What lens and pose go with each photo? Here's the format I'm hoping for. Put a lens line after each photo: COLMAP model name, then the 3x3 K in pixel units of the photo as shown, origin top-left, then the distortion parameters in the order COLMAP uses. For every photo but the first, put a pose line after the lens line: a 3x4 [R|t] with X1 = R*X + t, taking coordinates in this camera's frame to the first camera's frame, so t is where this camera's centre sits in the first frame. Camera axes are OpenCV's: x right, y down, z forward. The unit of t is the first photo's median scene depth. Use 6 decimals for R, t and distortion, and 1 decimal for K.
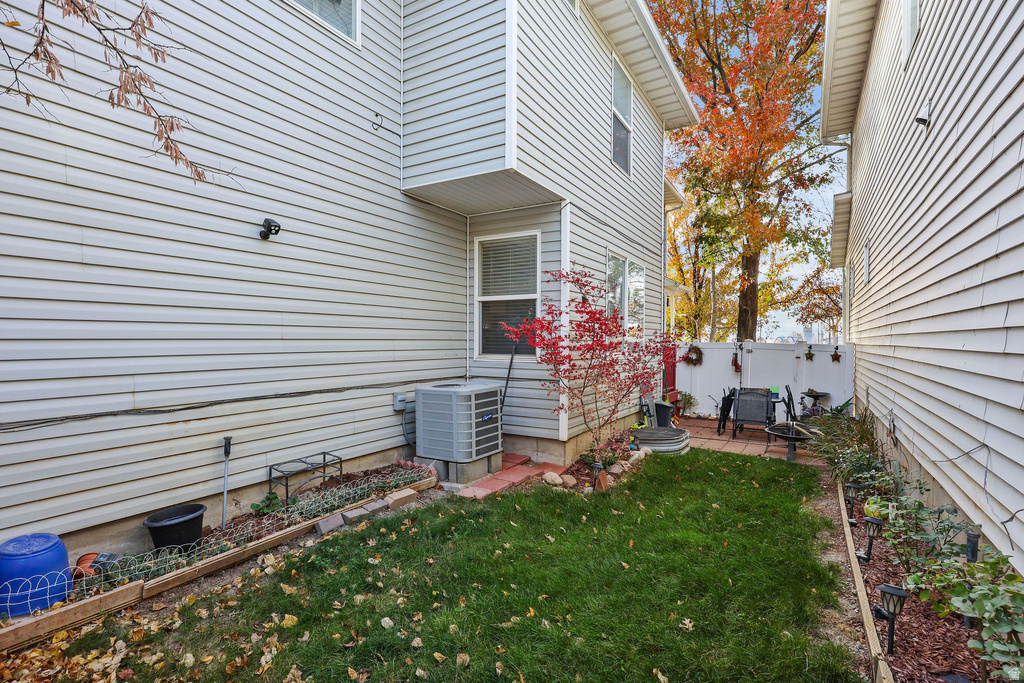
lens RADIAL K [[482.1, 0, 509.5], [0, 482.1, 346.0], [0, 0, 1]] dist [-0.001093, -0.000184]
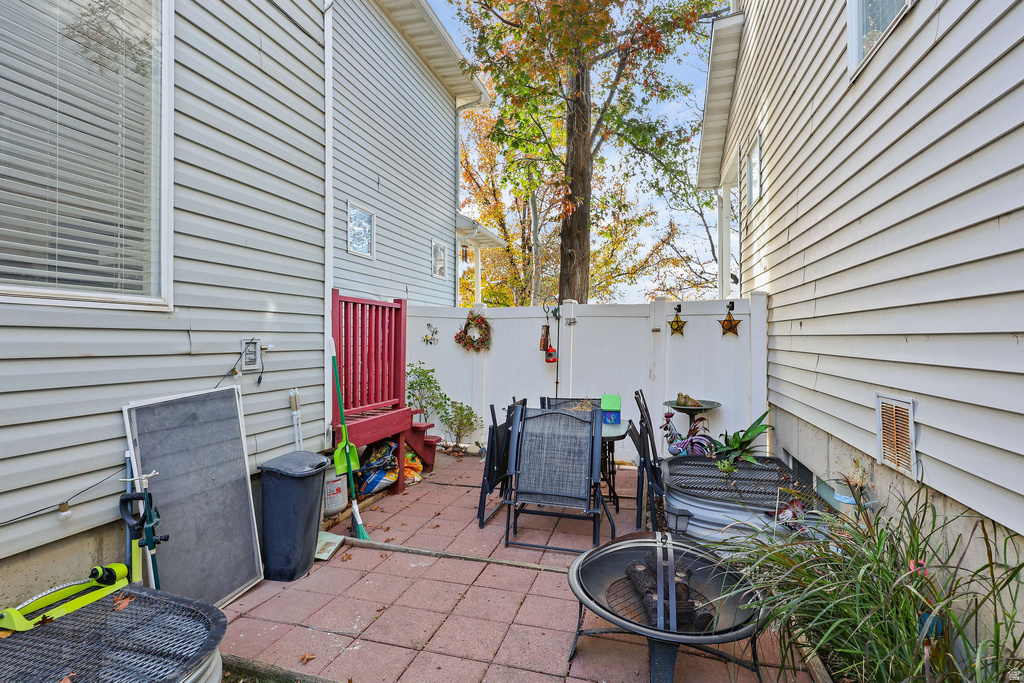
lens RADIAL K [[482.1, 0, 512.7], [0, 482.1, 337.8], [0, 0, 1]] dist [-0.001093, -0.000184]
pose [[0.961729, -0.004951, 0.273957, 0.327591], [0.007488, 0.999938, -0.008219, 0.035527], [-0.273900, 0.009956, 0.961707, 0.575045]]
